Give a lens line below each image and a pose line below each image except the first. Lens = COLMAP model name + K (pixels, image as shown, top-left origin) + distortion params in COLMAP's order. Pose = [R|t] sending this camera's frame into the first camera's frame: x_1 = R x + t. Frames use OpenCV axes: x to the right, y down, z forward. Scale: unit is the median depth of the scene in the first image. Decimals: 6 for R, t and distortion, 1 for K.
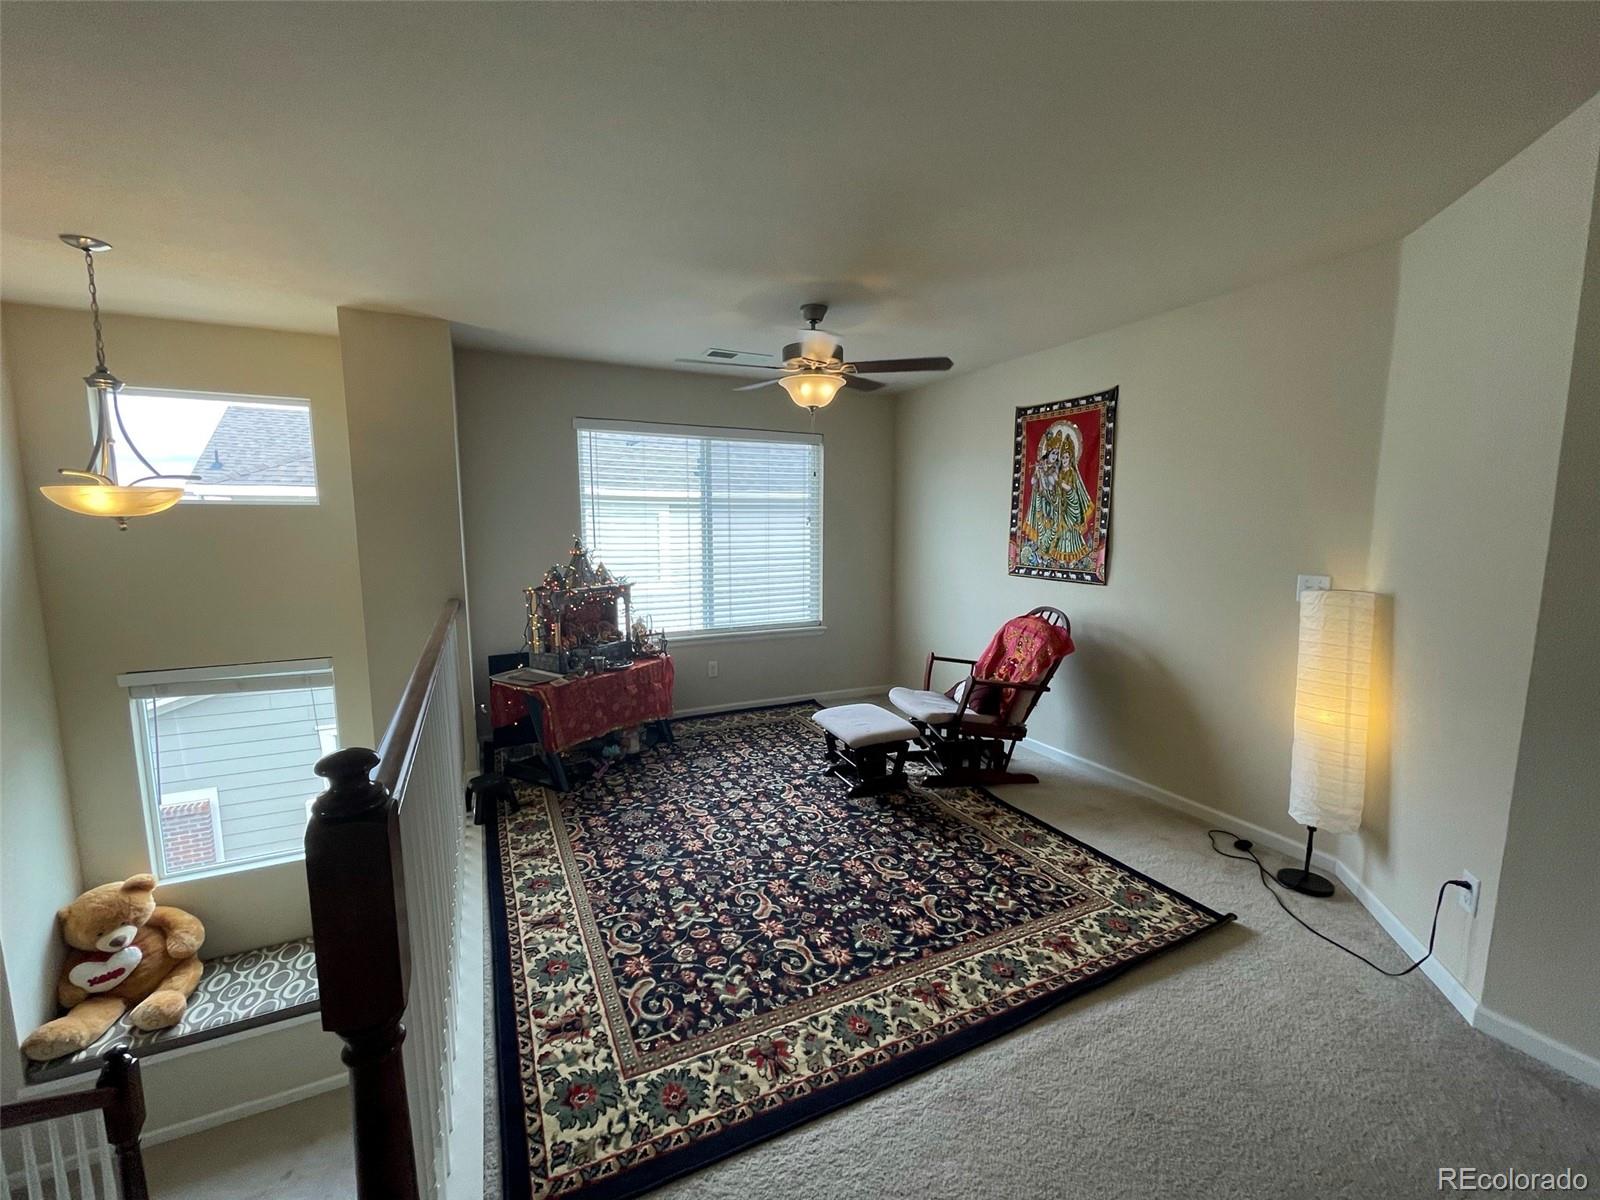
lens RADIAL K [[647.0, 0, 798.6], [0, 647.0, 601.3], [0, 0, 1]] dist [-0.004115, 0.000719]
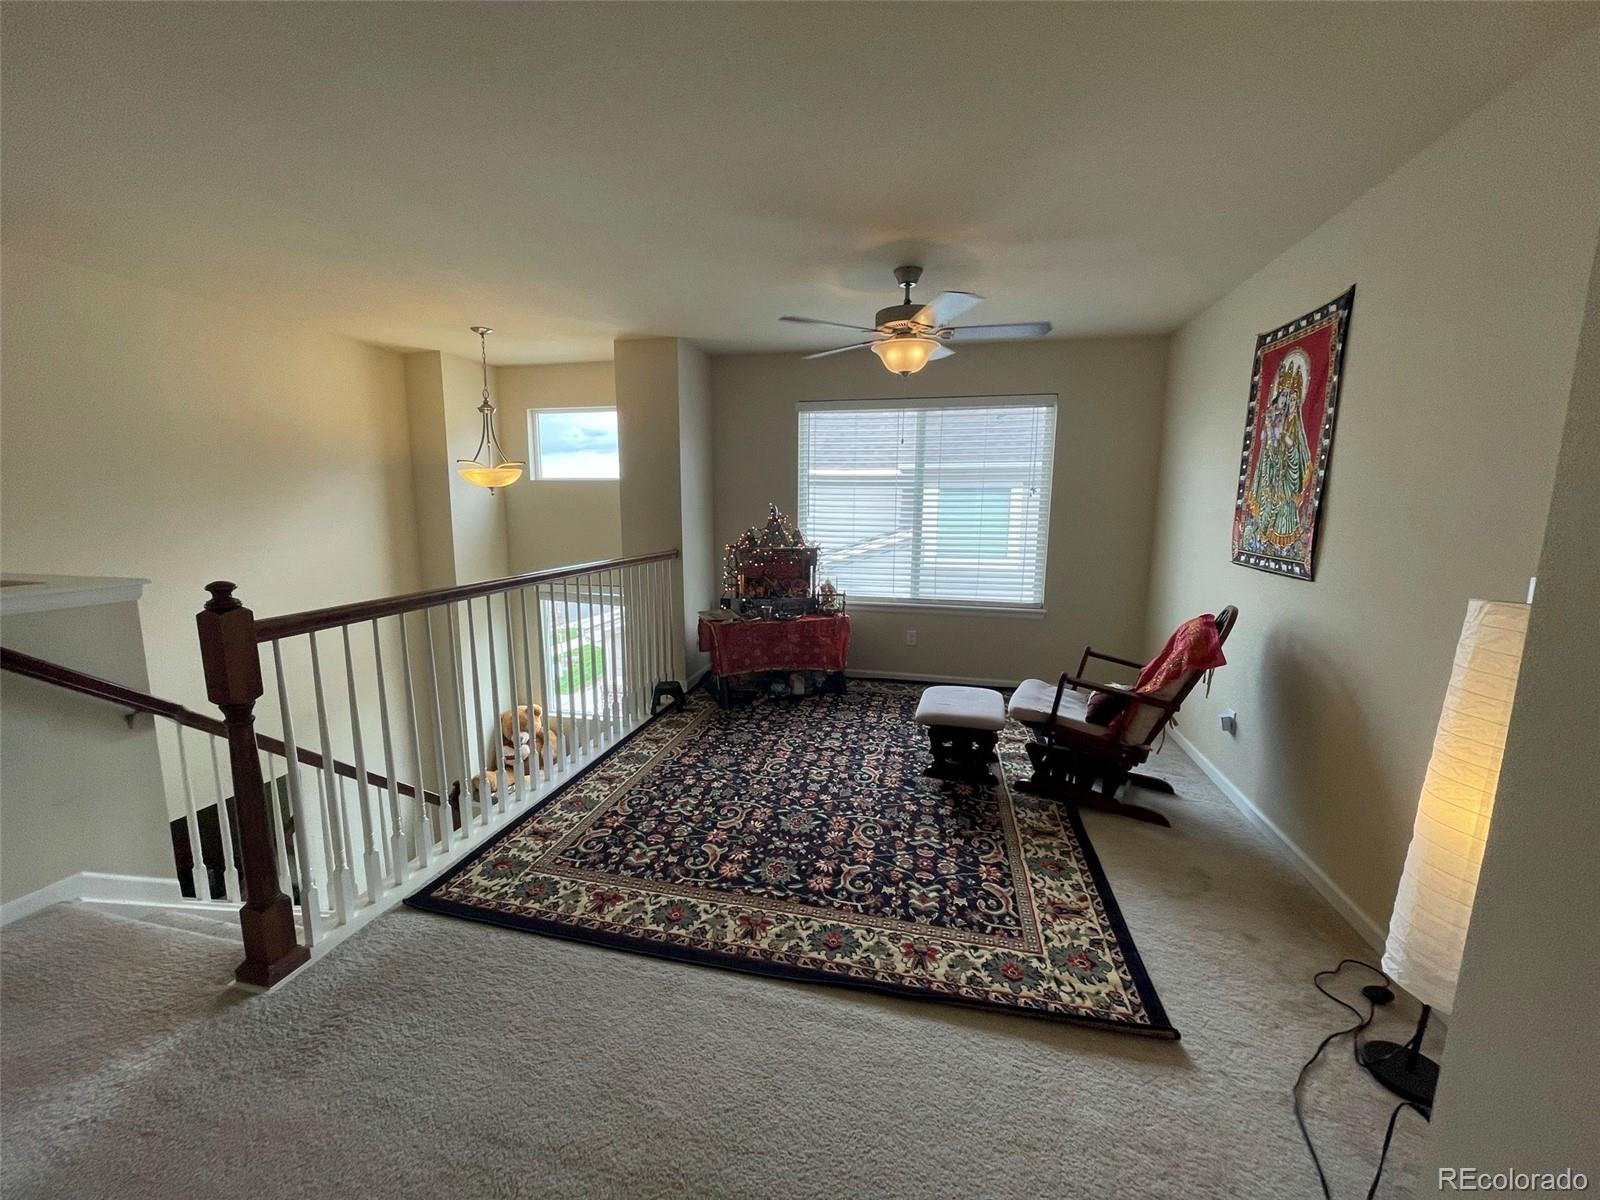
lens RADIAL K [[647.0, 0, 796.1], [0, 647.0, 602.8], [0, 0, 1]] dist [-0.004115, 0.000719]
pose [[0.775169, 0.105267, -0.622922, 0.518647], [-0.084180, 0.994438, 0.063296, 0.000796], [0.626120, 0.003373, 0.779719, 0.121438]]
